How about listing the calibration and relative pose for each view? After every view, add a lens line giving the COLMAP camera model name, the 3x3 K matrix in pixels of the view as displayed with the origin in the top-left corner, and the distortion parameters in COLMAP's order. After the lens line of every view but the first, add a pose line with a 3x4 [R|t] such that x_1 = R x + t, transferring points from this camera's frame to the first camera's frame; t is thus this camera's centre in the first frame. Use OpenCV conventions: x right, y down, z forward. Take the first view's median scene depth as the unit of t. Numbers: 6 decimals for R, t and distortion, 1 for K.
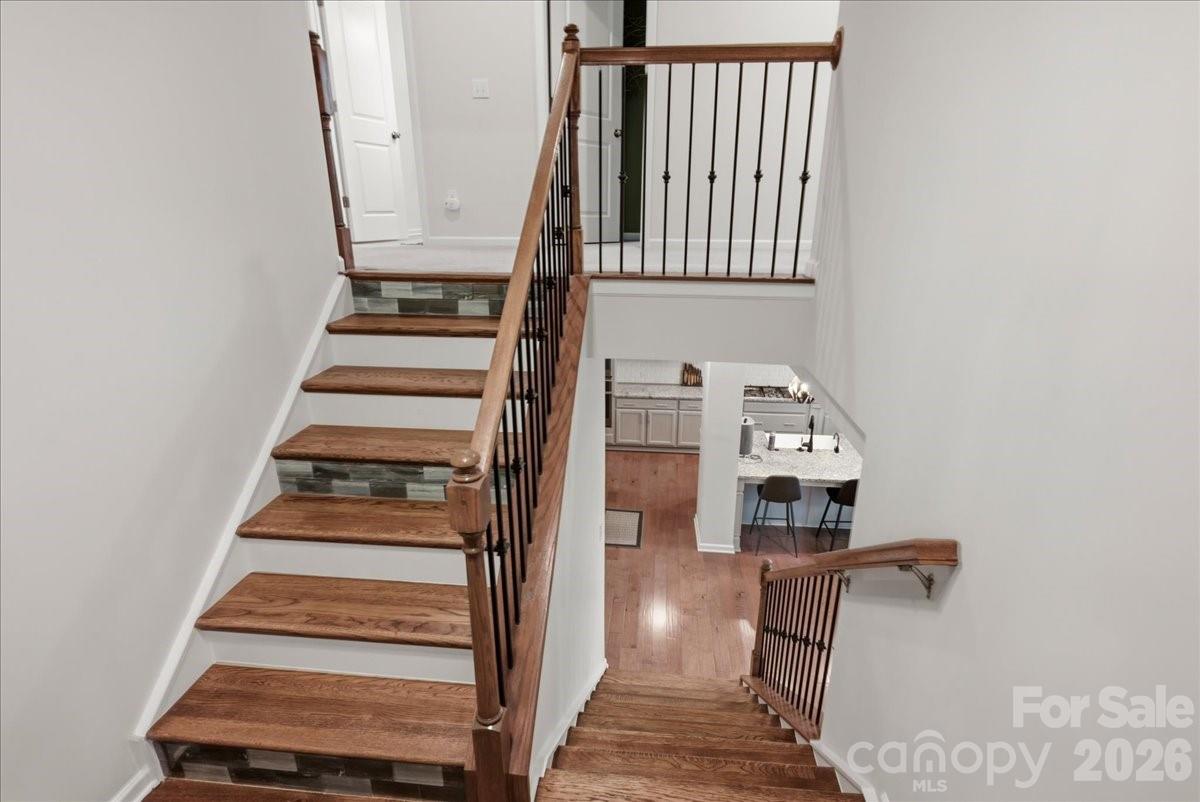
lens RADIAL K [[569.2, 0, 606.3], [0, 569.2, 398.3], [0, 0, 1]] dist [0.000754, 0.000080]
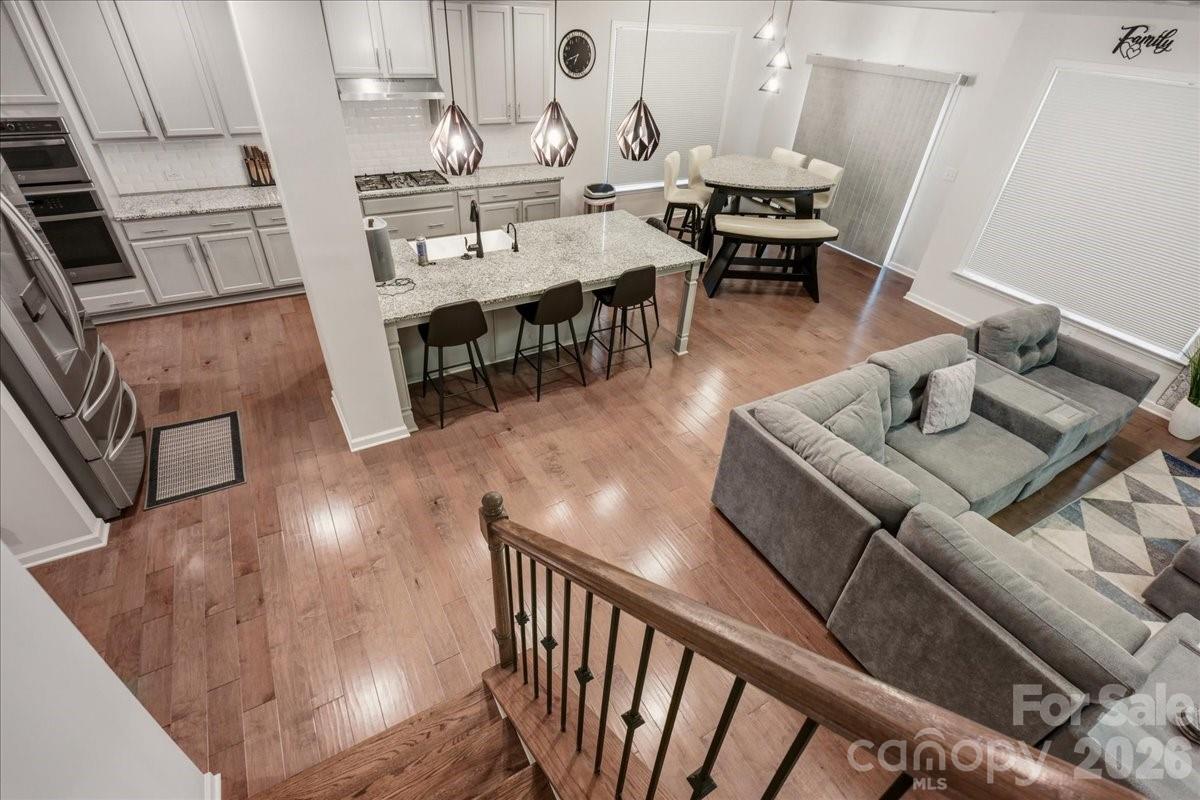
lens RADIAL K [[555.3, 0, 602.7], [0, 555.3, 395.9], [0, 0, 1]] dist [0.003114, 0.000480]
pose [[0.805342, -0.306144, 0.507642, 0.087678], [0.127674, 0.925807, 0.355781, 0.029477], [-0.578899, -0.221712, 0.784678, 0.356413]]
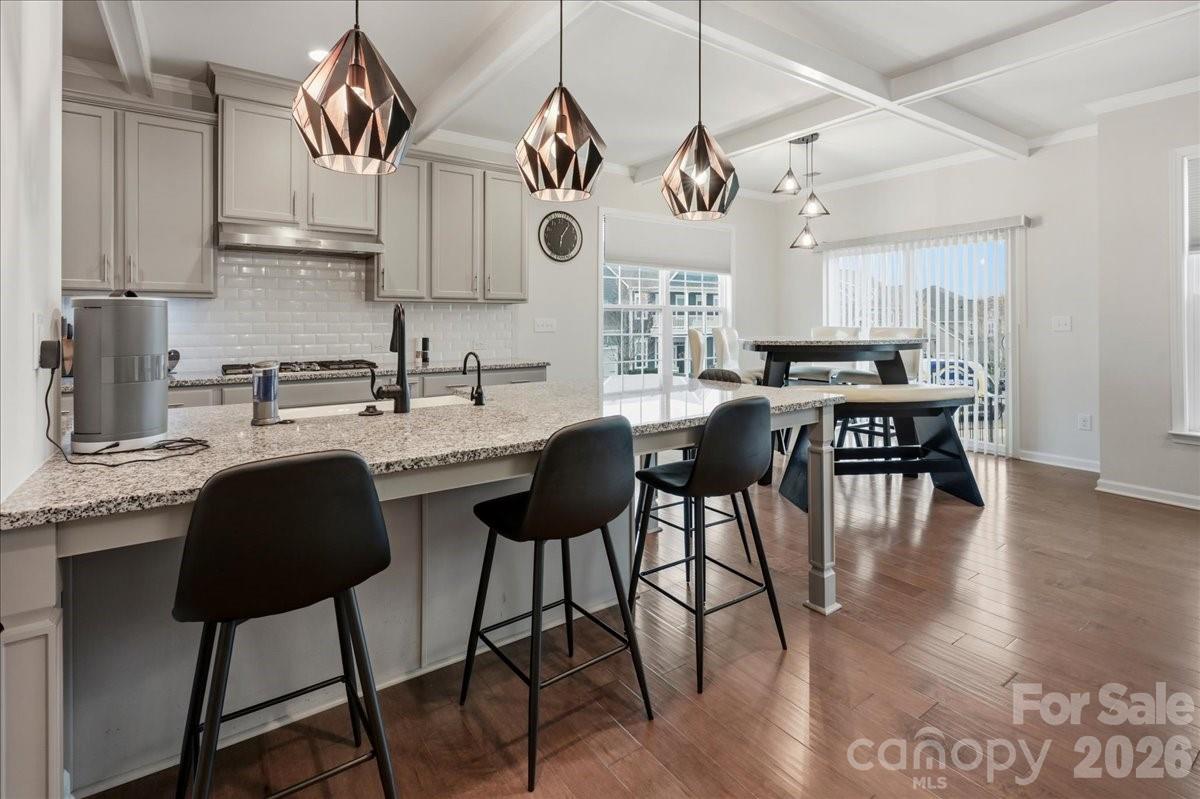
lens RADIAL K [[566.3, 0, 605.3], [0, 566.3, 320.2], [0, 0, 1]] dist [0.001741, 0.000249]
pose [[0.754267, 0.004919, 0.656549, 0.232974], [0.205770, 0.947823, -0.243497, 0.144939], [-0.623490, 0.318760, 0.713899, 0.680590]]
